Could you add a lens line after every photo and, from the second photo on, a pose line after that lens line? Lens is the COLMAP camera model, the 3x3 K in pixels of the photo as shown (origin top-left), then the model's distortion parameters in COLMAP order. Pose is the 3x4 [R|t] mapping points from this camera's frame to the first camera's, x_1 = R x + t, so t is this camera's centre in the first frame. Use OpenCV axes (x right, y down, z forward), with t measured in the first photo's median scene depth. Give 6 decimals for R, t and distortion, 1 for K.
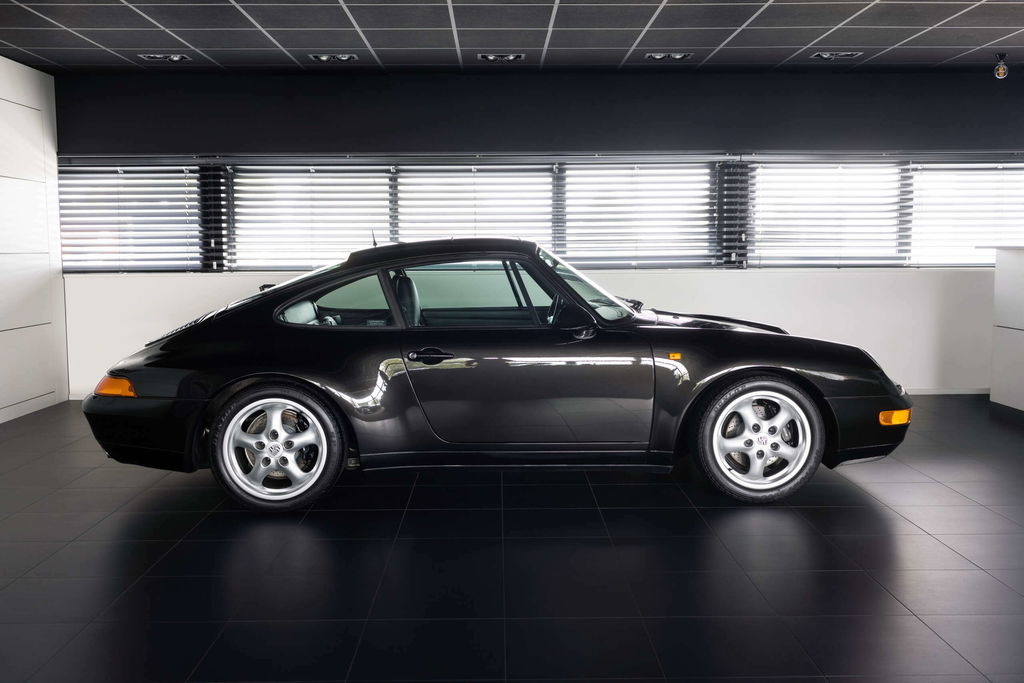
lens RADIAL K [[991.4, 0, 512.8], [0, 991.4, 335.6], [0, 0, 1]] dist [-0.000502, 0.010418]
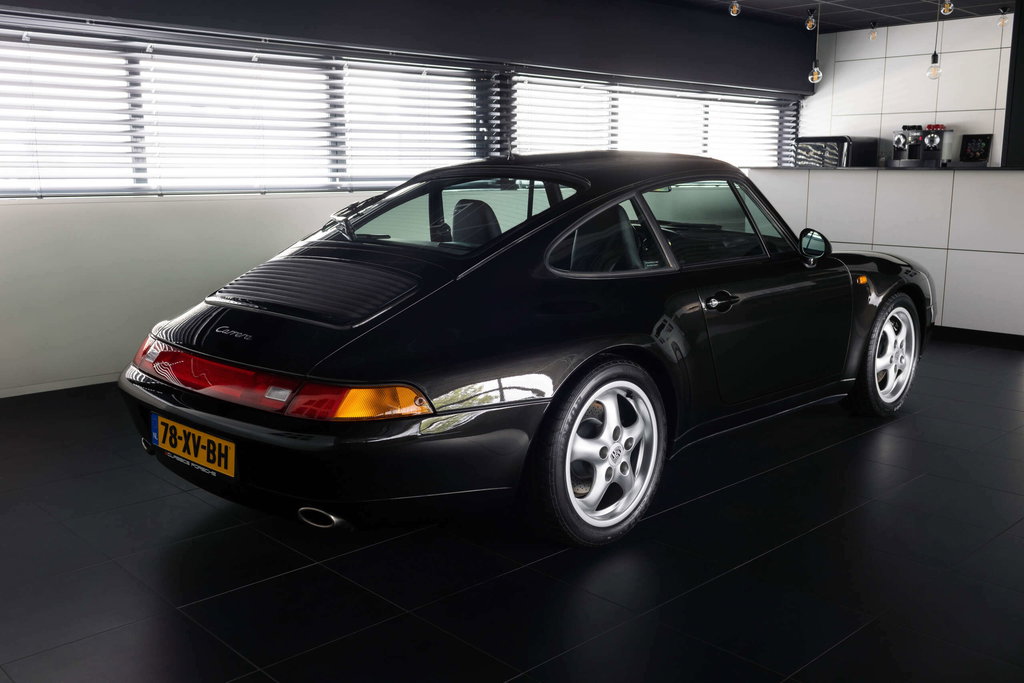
lens RADIAL K [[991.4, 0, 512.8], [0, 991.4, 335.6], [0, 0, 1]] dist [-0.000502, 0.010418]
pose [[0.711486, -0.112373, 0.693657, -0.447064], [0.052009, 0.992844, 0.107495, -0.028878], [-0.700773, -0.040405, 0.712239, 0.318145]]
